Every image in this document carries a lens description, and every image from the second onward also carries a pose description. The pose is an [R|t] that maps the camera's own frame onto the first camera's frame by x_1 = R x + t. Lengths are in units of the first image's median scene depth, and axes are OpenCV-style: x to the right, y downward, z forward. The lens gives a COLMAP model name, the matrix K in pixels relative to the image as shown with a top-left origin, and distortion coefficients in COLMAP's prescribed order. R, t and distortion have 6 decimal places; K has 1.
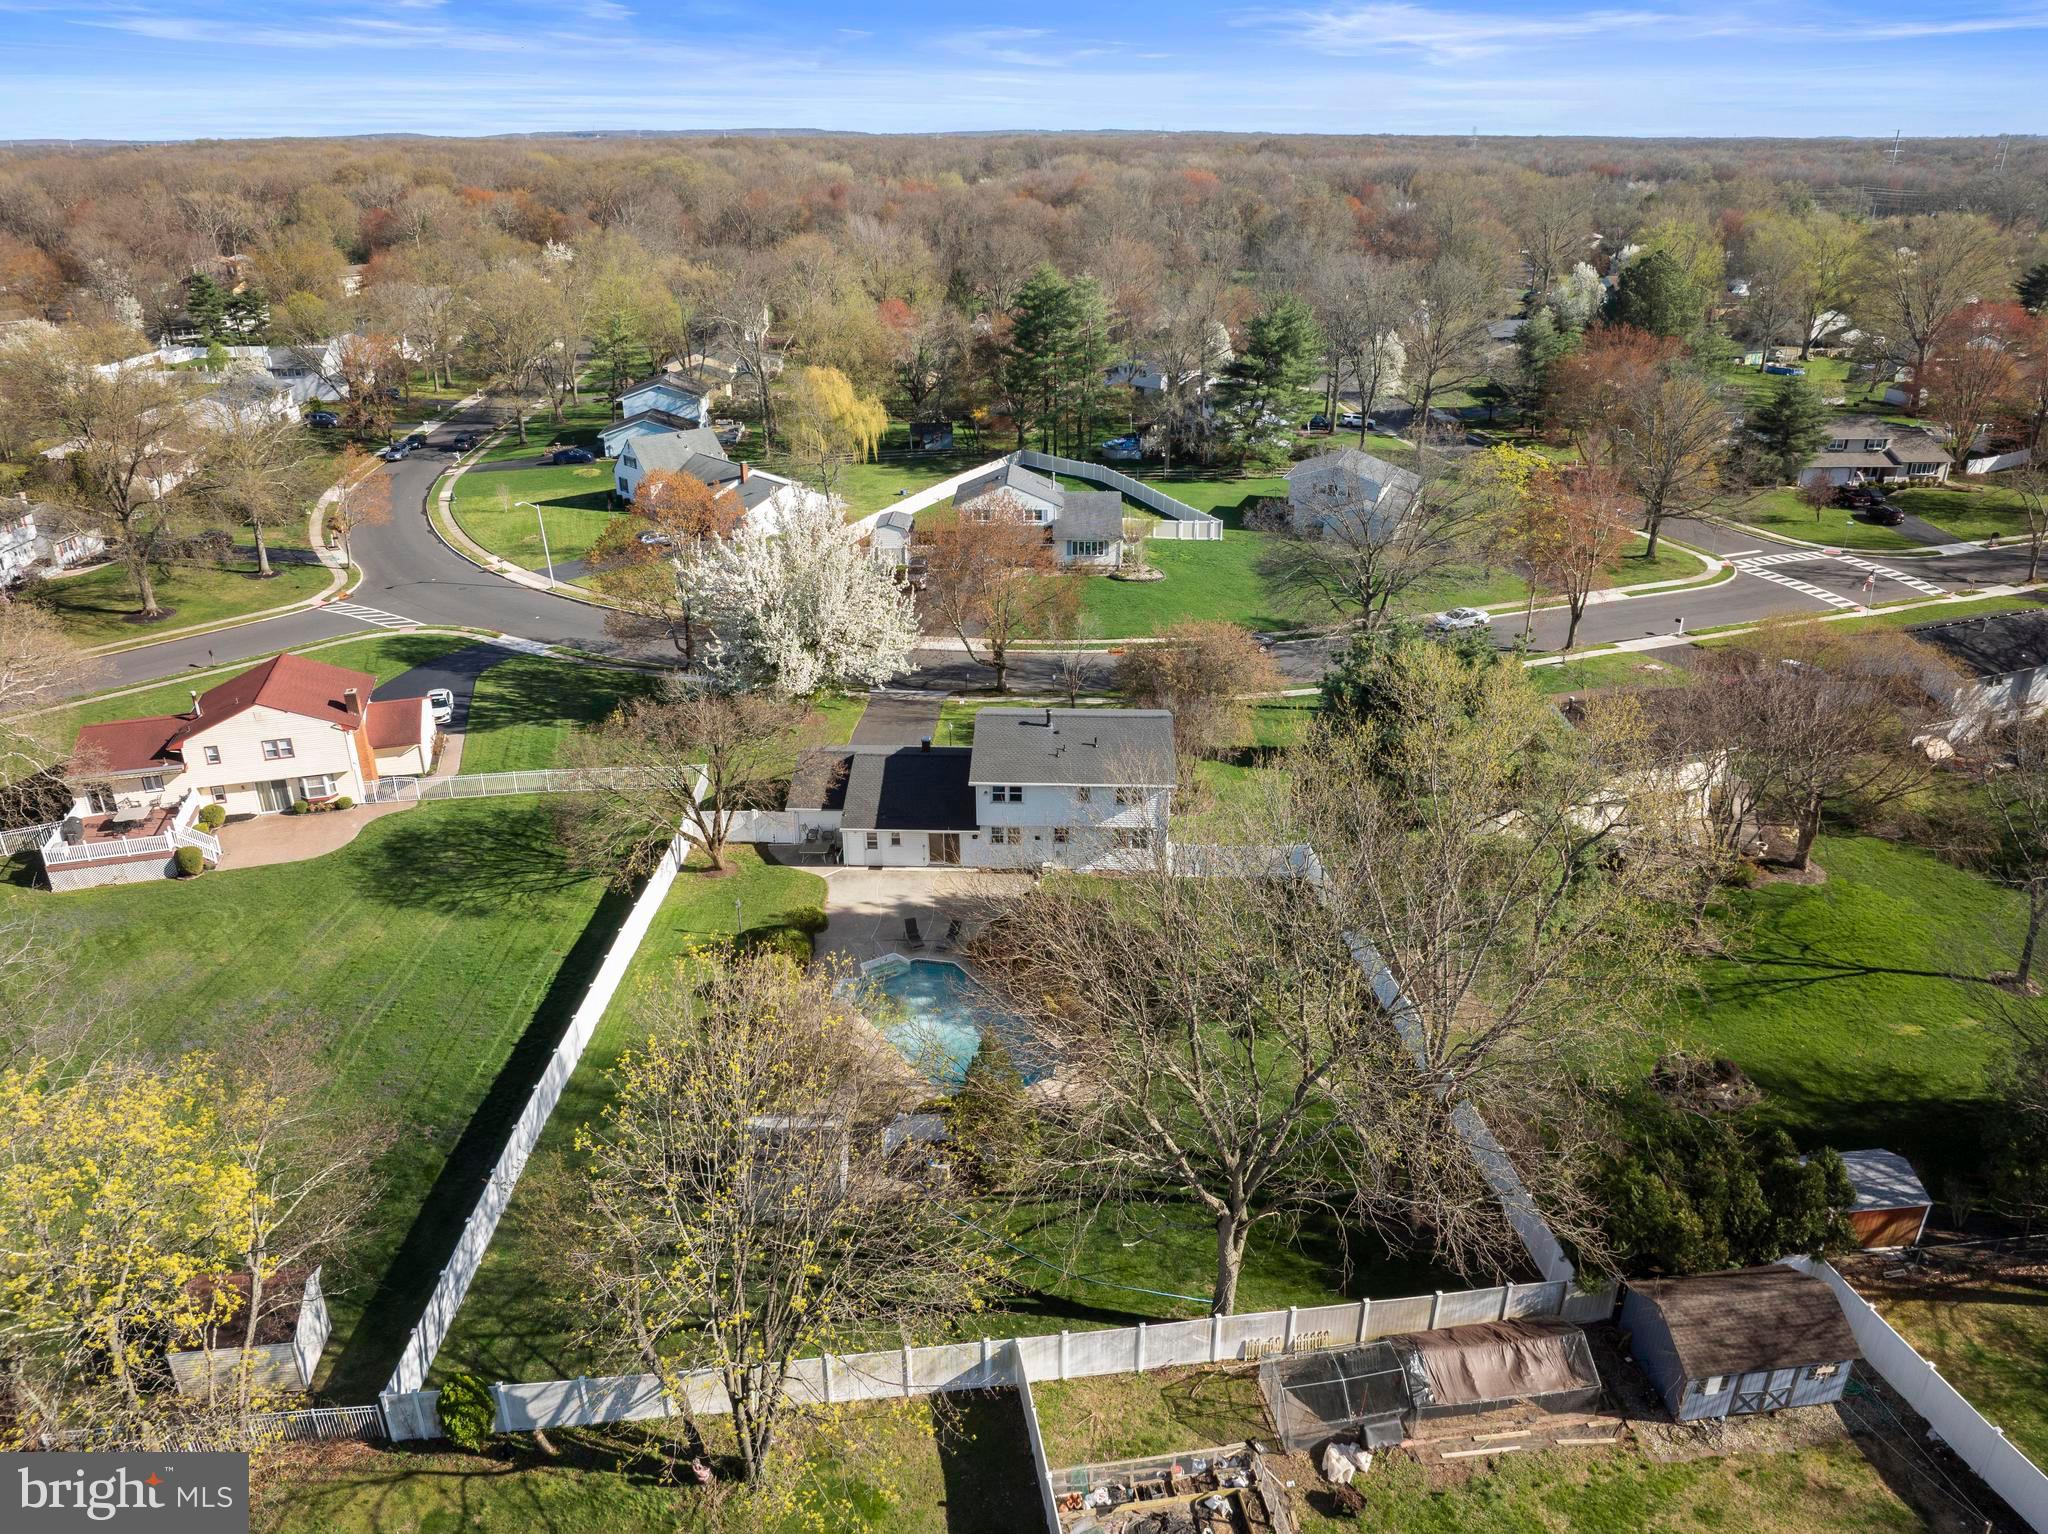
lens RADIAL K [[1417.3, 0, 1024.0], [0, 1417.3, 767.0], [0, 0, 1]] dist [-0.022925, -0.028532]
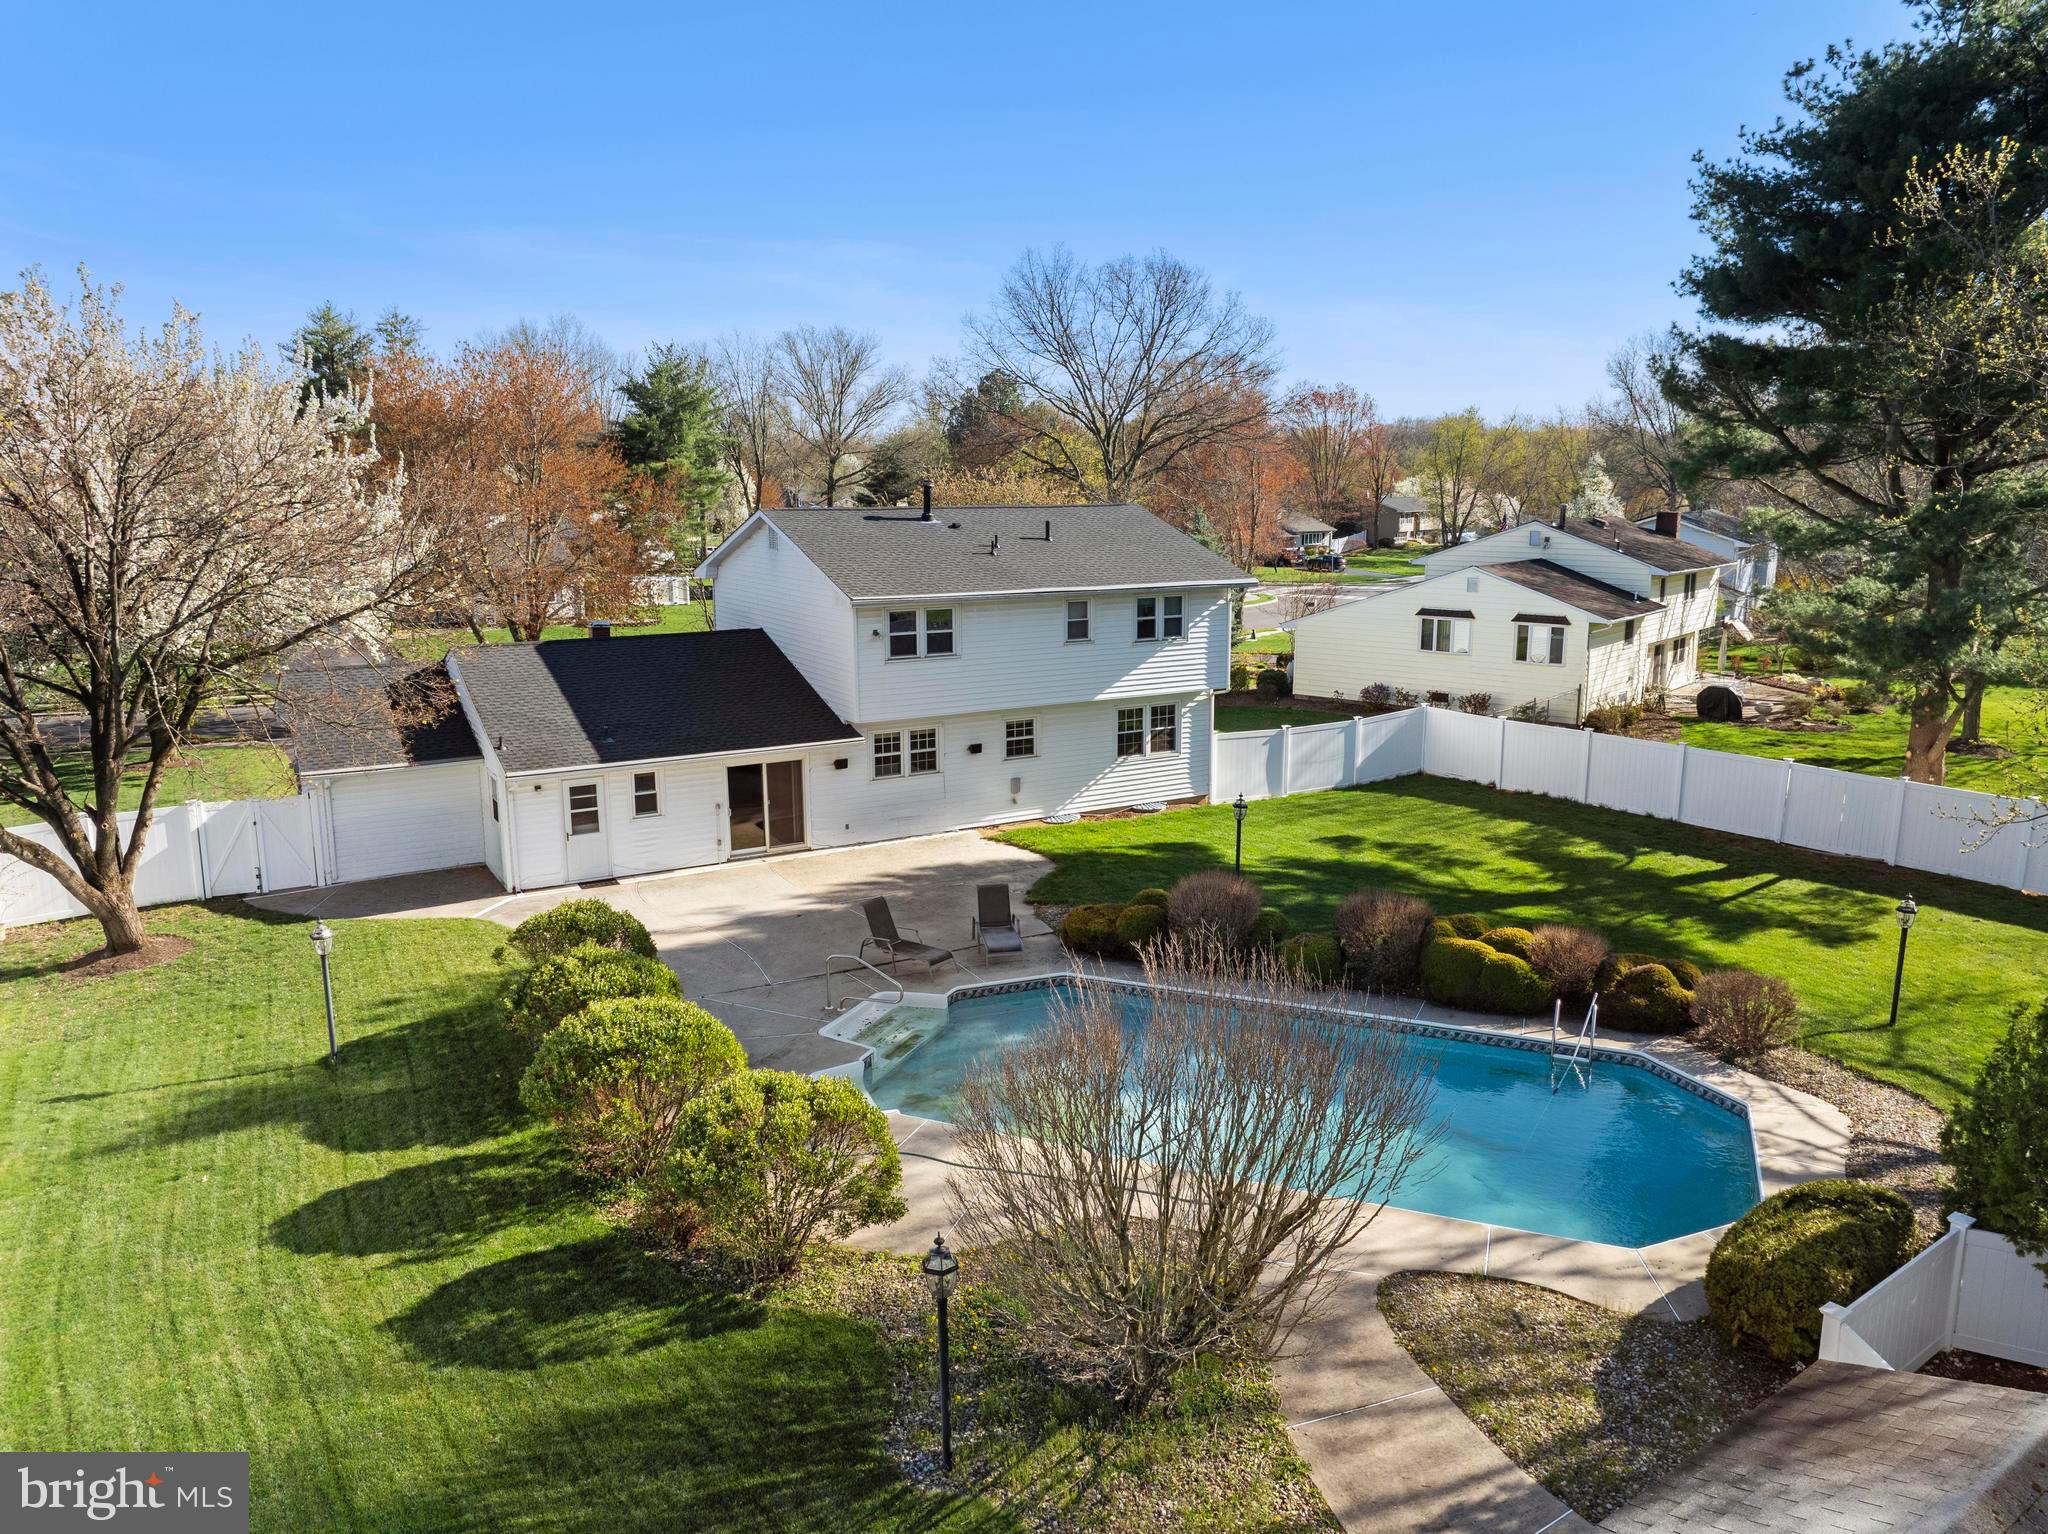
lens RADIAL K [[1423.6, 0, 1024.0], [0, 1423.6, 767.0], [0, 0, 1]] dist [-0.031679, -0.006432]
pose [[0.842263, -0.102510, 0.529231, -0.189777], [0.218090, 0.962618, -0.160632, 0.117000], [-0.492981, 0.250714, 0.833134, 0.574483]]
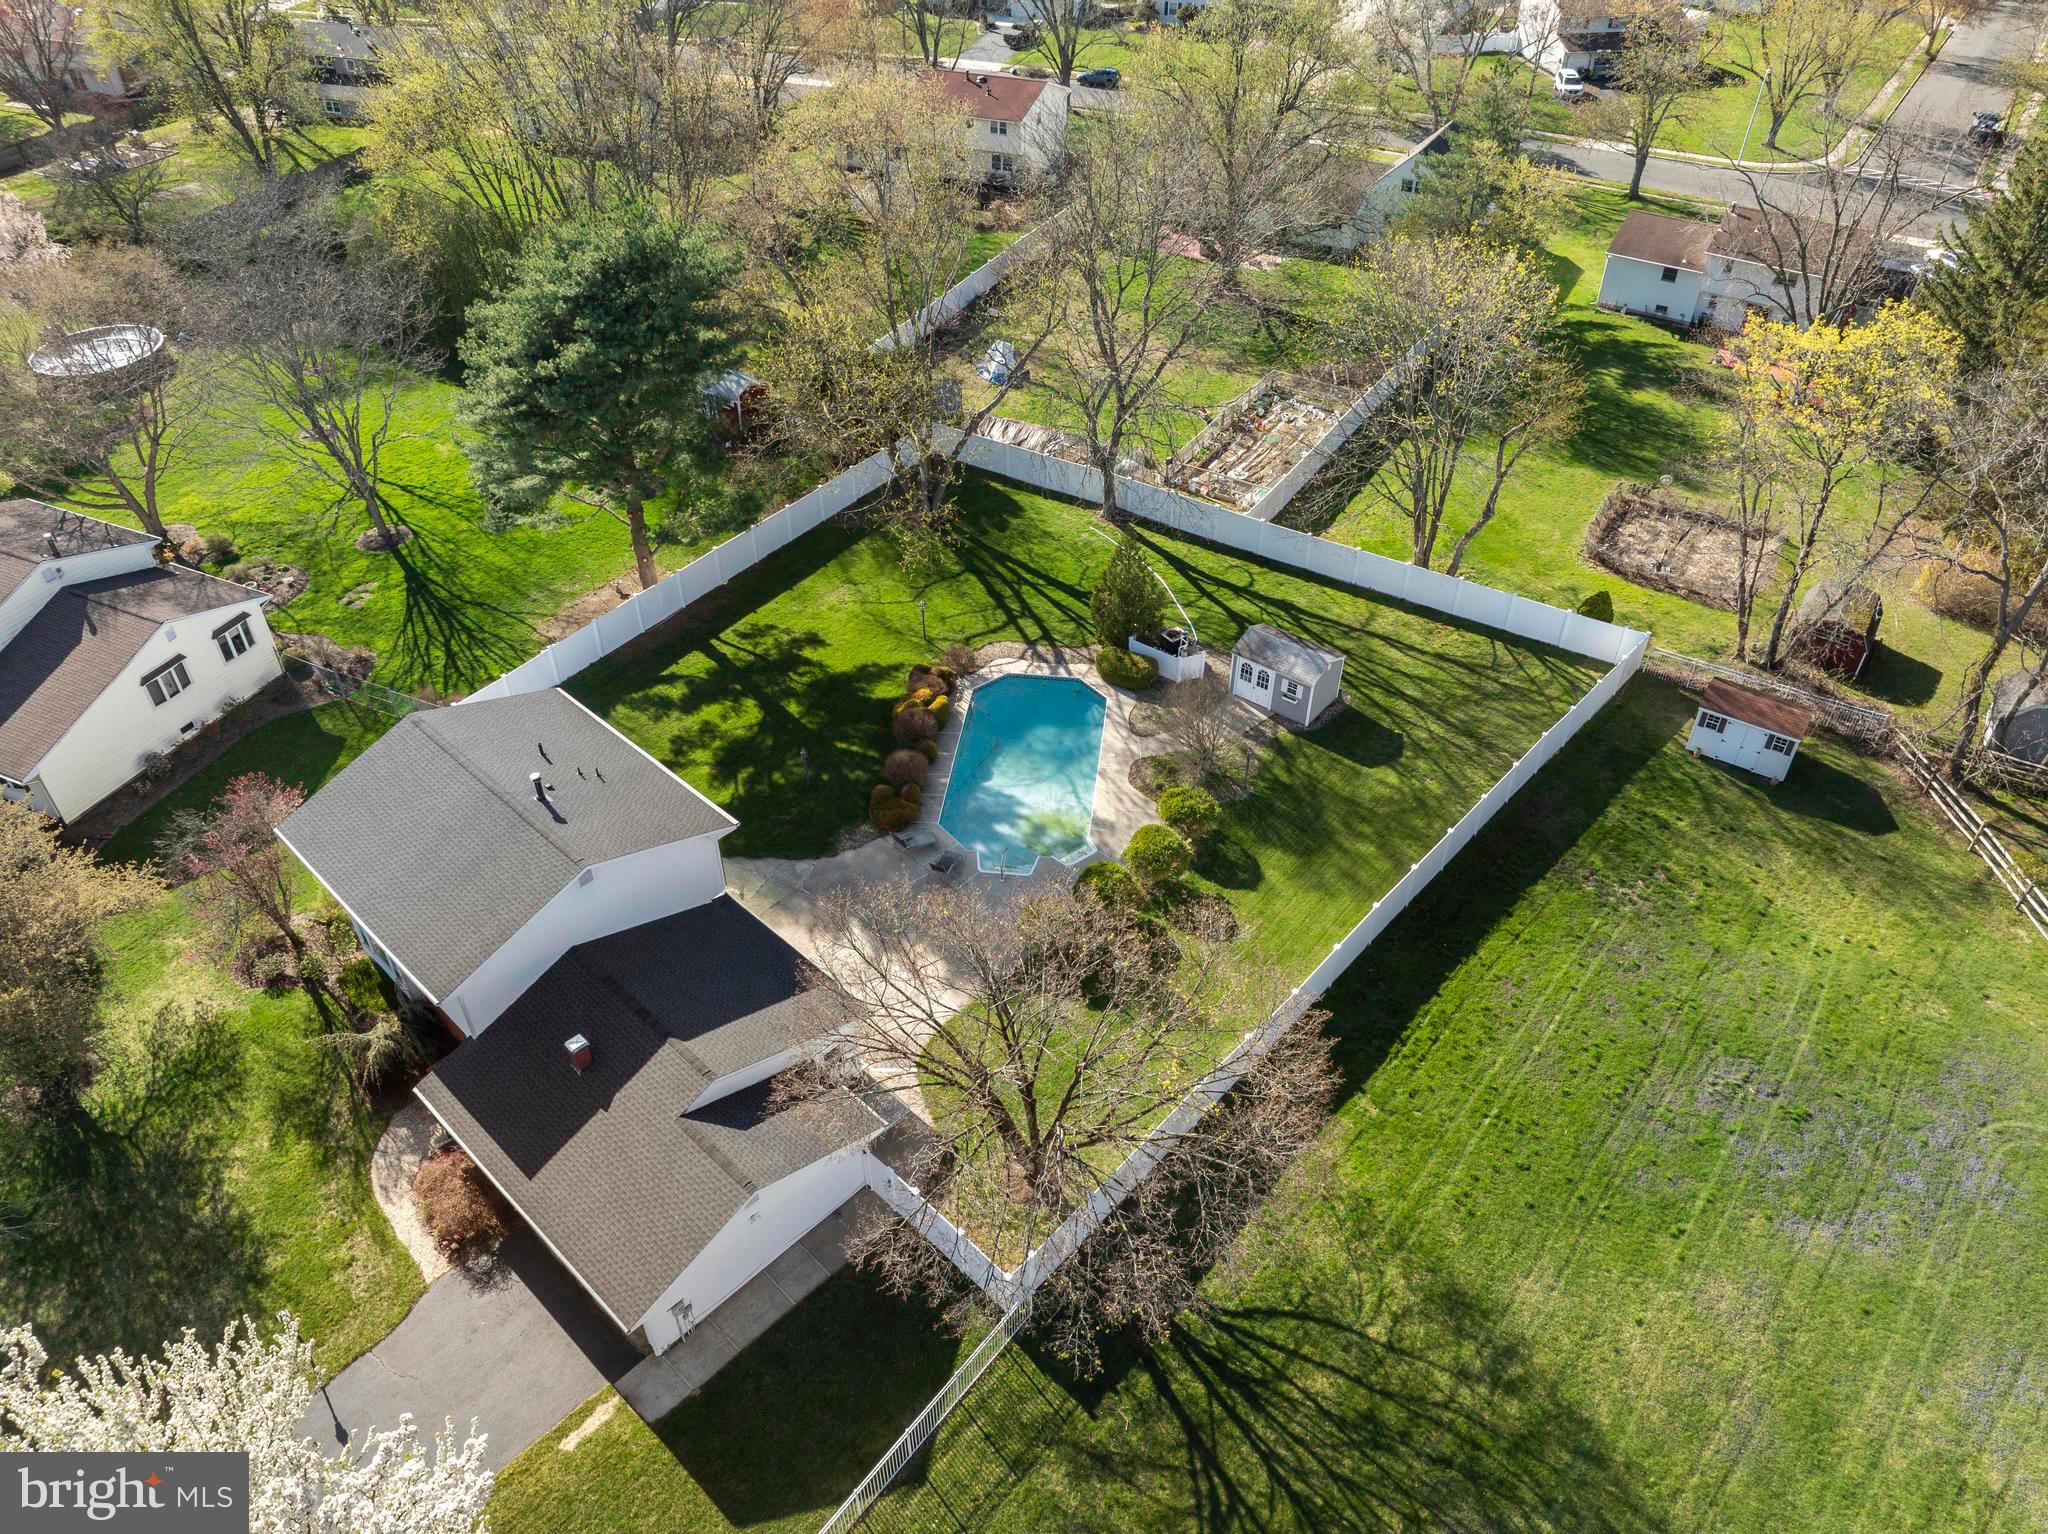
lens RADIAL K [[1423.6, 0, 1024.0], [0, 1423.6, 767.0], [0, 0, 1]] dist [-0.031679, -0.006432]
pose [[-0.765390, -0.407474, 0.498140, -0.384972], [0.256631, 0.516583, 0.816873, -0.425883], [-0.590186, 0.753065, -0.290817, 0.961348]]
